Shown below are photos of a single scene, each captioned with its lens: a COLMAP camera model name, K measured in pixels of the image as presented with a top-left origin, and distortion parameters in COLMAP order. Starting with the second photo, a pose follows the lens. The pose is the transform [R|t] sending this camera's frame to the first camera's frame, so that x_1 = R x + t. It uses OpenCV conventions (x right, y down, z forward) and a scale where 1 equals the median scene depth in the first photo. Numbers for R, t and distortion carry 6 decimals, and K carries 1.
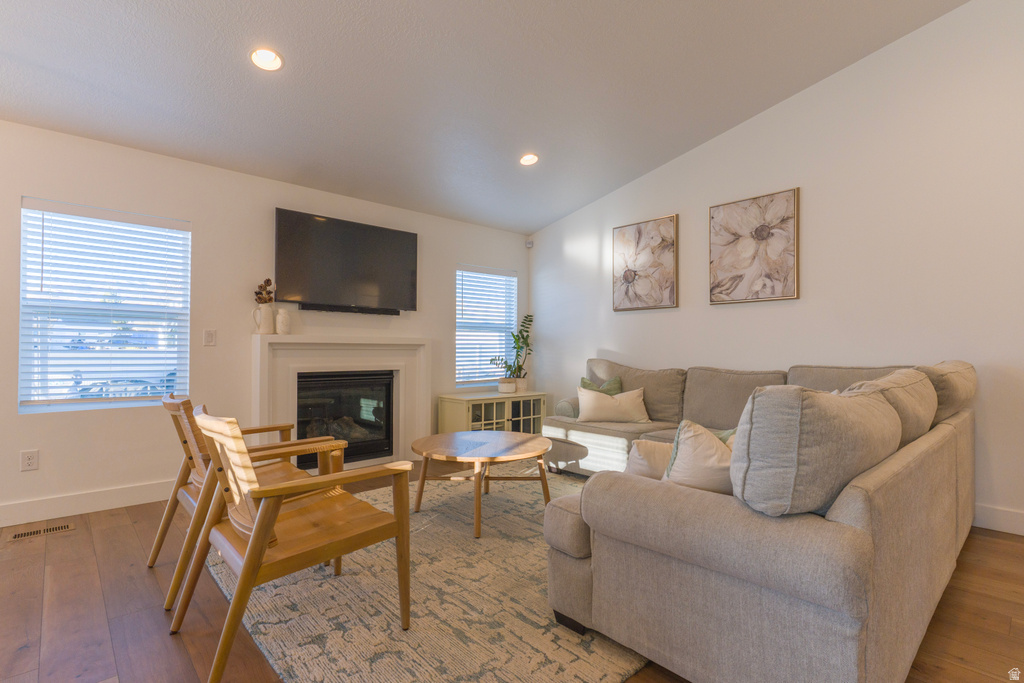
lens RADIAL K [[490.5, 0, 512.8], [0, 490.5, 343.8], [0, 0, 1]] dist [0.004684, 0.001329]
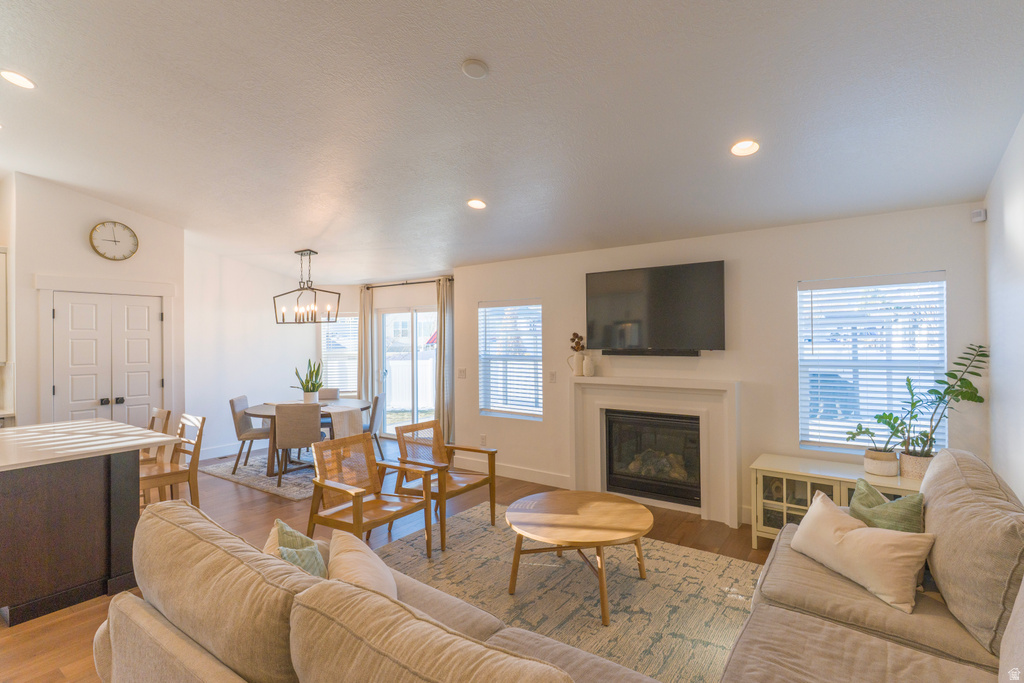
lens RADIAL K [[490.5, 0, 510.4], [0, 490.5, 337.3], [0, 0, 1]] dist [0.004684, 0.001329]
pose [[0.206181, -0.009939, -0.978463, 0.588528], [0.022012, 0.999742, -0.005517, -0.095771], [0.978266, -0.020401, 0.206347, 0.470960]]
